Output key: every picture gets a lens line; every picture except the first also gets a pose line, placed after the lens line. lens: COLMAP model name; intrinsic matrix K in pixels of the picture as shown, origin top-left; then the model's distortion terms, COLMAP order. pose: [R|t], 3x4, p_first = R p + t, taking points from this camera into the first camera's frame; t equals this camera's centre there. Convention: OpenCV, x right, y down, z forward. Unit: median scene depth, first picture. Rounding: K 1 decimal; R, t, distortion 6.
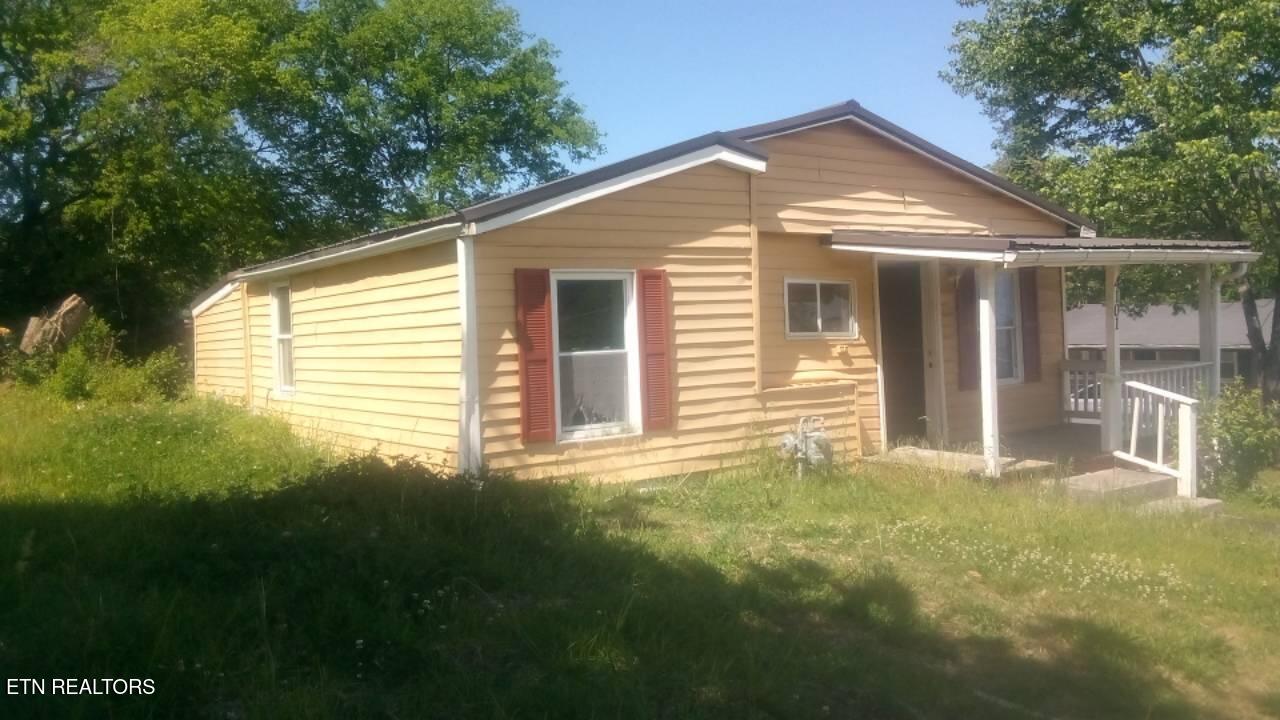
lens RADIAL K [[1026.4, 0, 615.4], [0, 1026.4, 363.6], [0, 0, 1]] dist [0.101984, -0.139258]
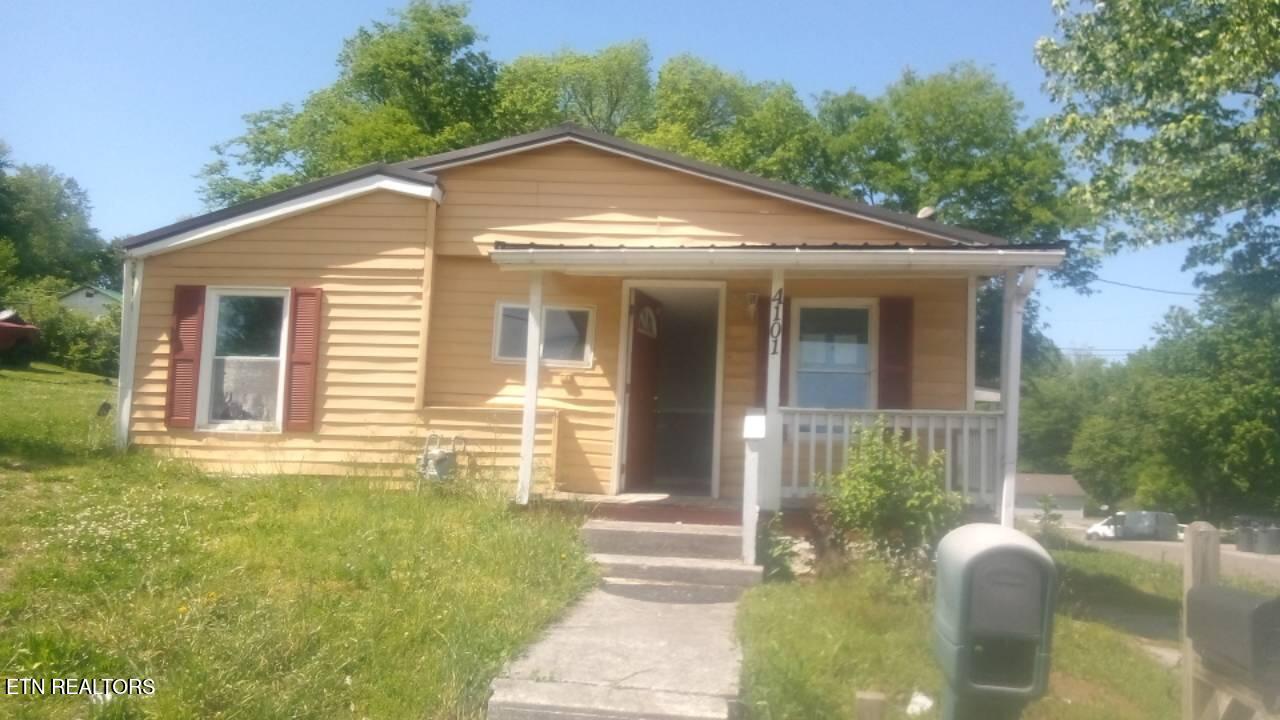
lens RADIAL K [[1026.4, 0, 615.4], [0, 1026.4, 363.6], [0, 0, 1]] dist [0.101984, -0.139258]
pose [[0.758650, 0.008552, -0.651442, 1.006594], [-0.083798, 0.992889, -0.084553, 0.056881], [0.646087, 0.118736, 0.753972, 0.367318]]
